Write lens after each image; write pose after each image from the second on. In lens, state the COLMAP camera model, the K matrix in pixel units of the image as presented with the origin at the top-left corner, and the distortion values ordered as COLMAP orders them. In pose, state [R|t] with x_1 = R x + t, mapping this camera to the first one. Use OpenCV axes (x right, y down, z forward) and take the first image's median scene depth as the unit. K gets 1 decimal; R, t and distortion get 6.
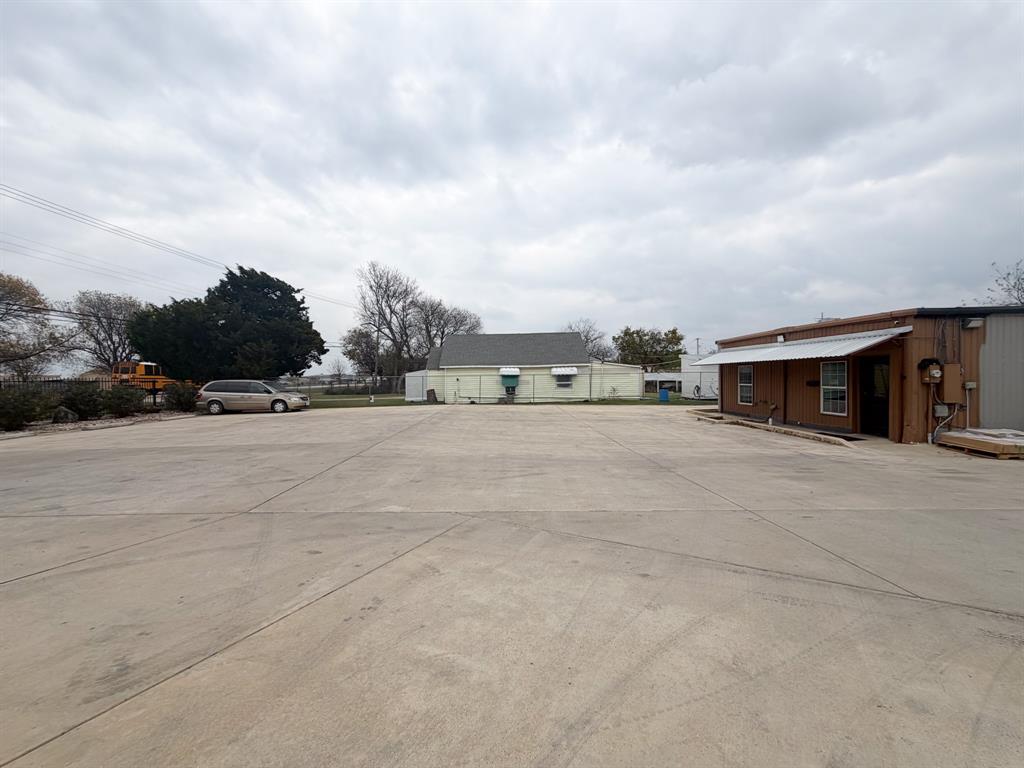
lens RADIAL K [[413.0, 0, 508.9], [0, 413.0, 376.4], [0, 0, 1]] dist [-0.000492, 0.000106]
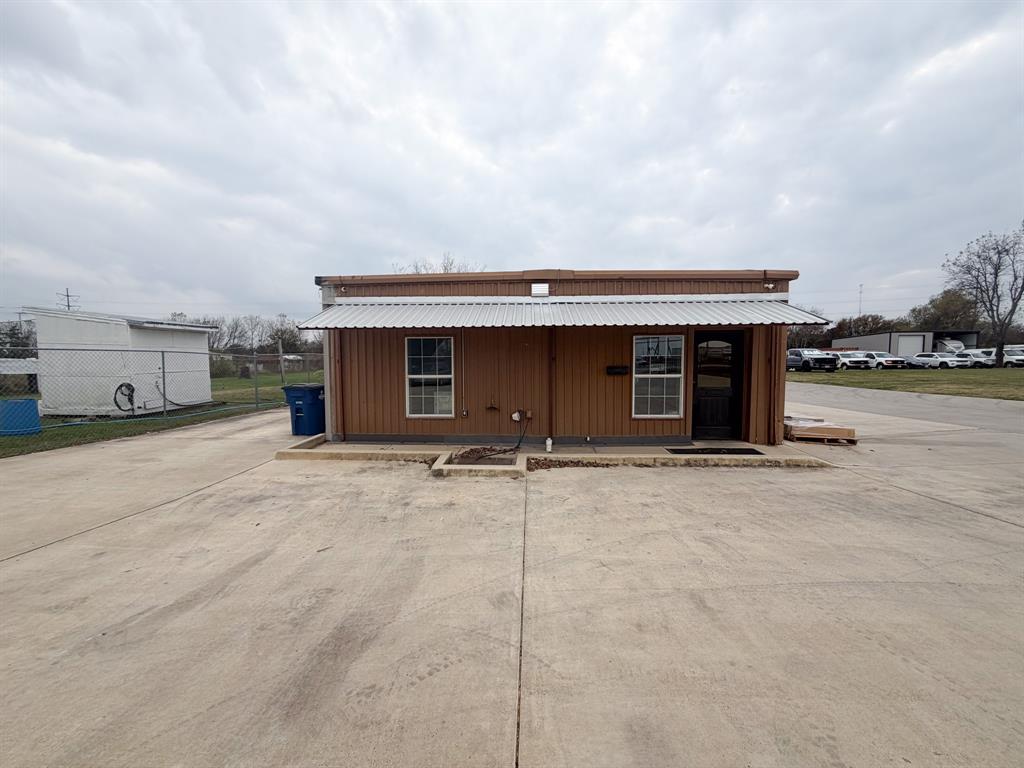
lens RADIAL K [[413.0, 0, 502.5], [0, 413.0, 412.6], [0, 0, 1]] dist [-0.000492, 0.000106]
pose [[0.063850, -0.106935, 0.992214, 0.093942], [0.002379, 0.994256, 0.107002, 0.010074], [-0.997957, -0.004472, 0.063738, 0.908958]]
